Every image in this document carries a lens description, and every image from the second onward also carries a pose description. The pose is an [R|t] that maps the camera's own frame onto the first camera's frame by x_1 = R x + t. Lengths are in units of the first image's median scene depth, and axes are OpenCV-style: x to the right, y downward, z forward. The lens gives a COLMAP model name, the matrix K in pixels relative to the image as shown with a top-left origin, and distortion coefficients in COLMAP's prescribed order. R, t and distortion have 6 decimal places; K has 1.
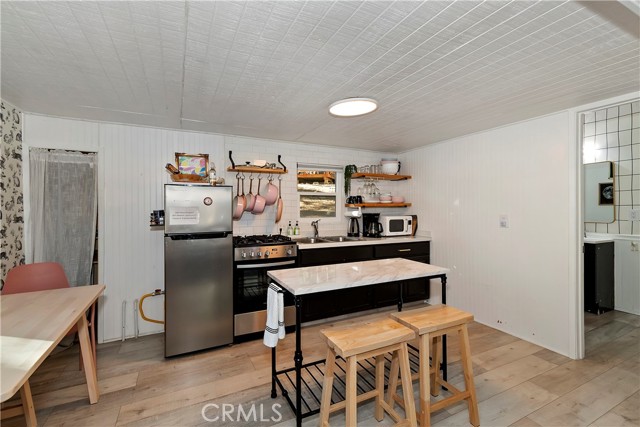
lens RADIAL K [[283.9, 0, 319.0], [0, 283.9, 209.6], [0, 0, 1]] dist [0.002496, -0.000319]
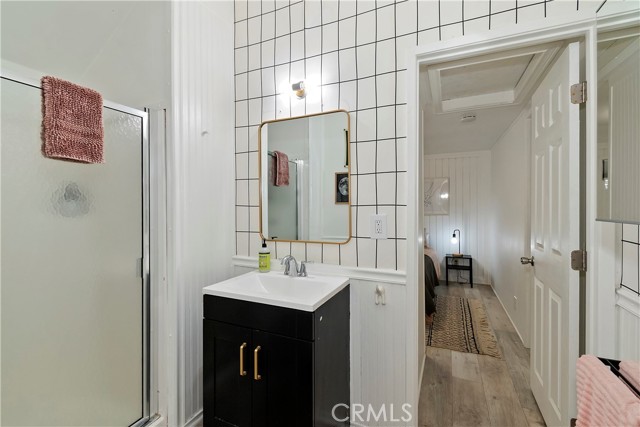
lens RADIAL K [[283.9, 0, 319.0], [0, 283.9, 209.1], [0, 0, 1]] dist [0.002496, -0.000319]
pose [[0.767134, -0.004717, 0.641469, 0.518083], [-0.001299, 0.999959, 0.008906, -0.008927], [-0.641485, -0.007666, 0.767097, 0.499337]]
